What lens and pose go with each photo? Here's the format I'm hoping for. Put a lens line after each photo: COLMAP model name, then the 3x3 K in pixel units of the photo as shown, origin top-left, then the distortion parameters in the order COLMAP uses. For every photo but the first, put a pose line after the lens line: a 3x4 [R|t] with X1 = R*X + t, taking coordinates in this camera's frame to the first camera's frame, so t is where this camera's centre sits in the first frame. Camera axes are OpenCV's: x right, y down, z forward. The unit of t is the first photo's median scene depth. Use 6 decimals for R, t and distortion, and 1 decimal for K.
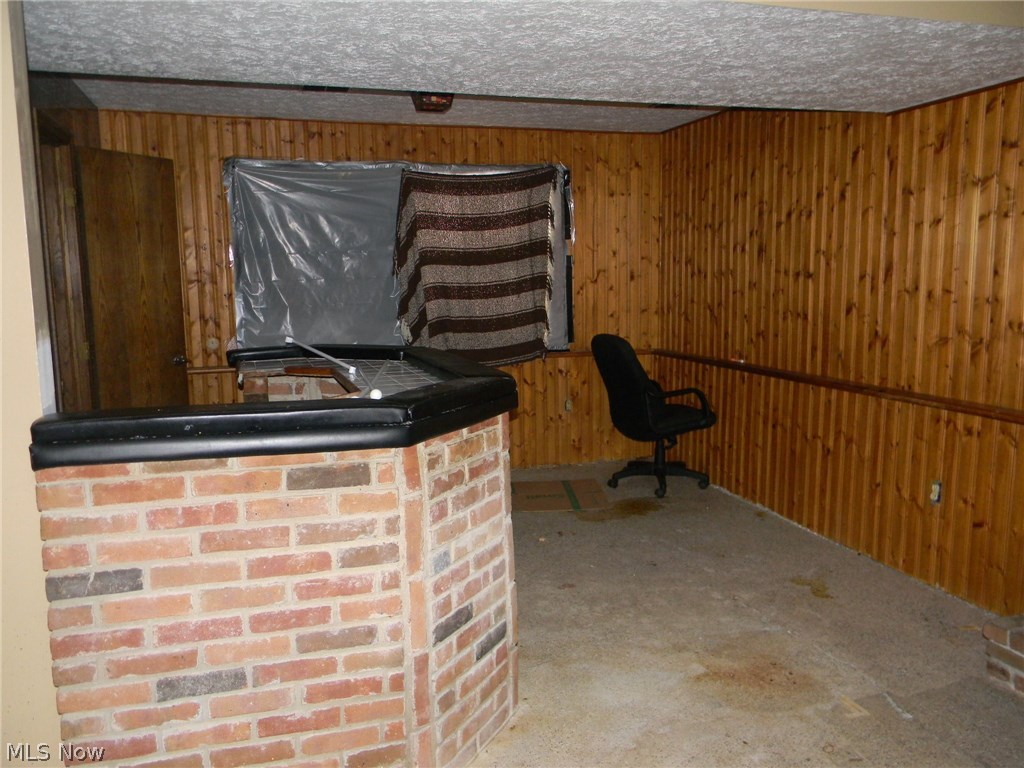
lens RADIAL K [[825.4, 0, 512.4], [0, 825.4, 390.4], [0, 0, 1]] dist [0.016300, -0.017409]
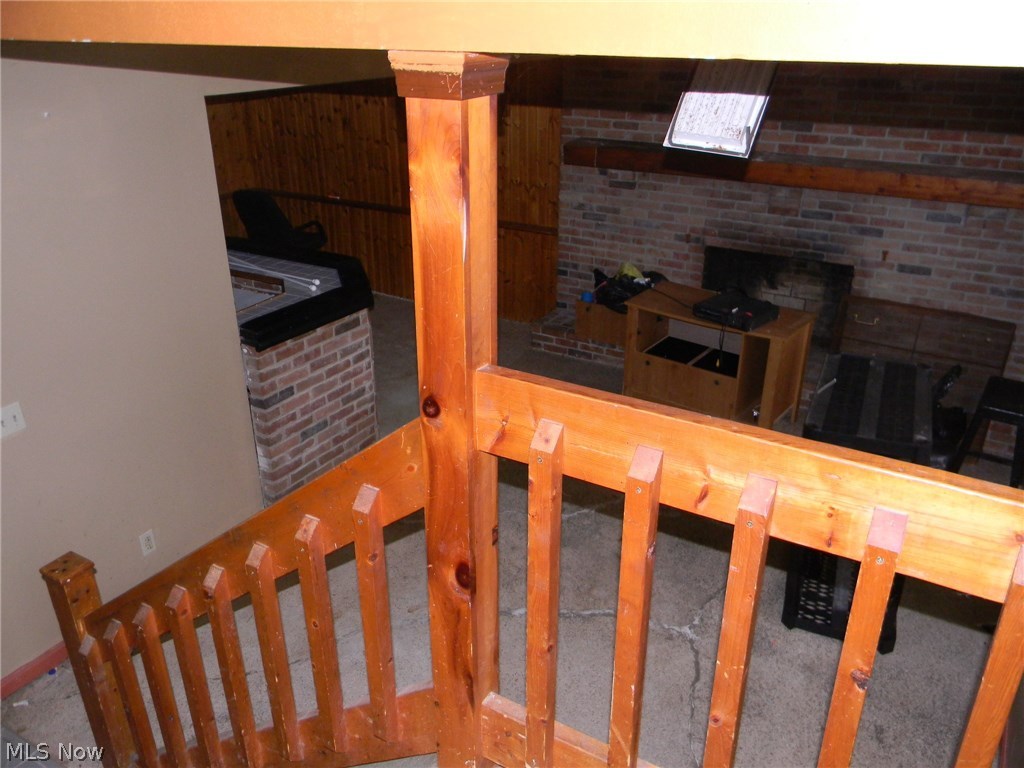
lens RADIAL K [[825.4, 0, 513.6], [0, 825.4, 386.1], [0, 0, 1]] dist [0.016300, -0.017409]
pose [[0.741110, -0.270780, 0.614356, -1.291600], [0.086886, 0.946047, 0.312163, -0.393864], [-0.665738, -0.177968, 0.724652, -0.922735]]
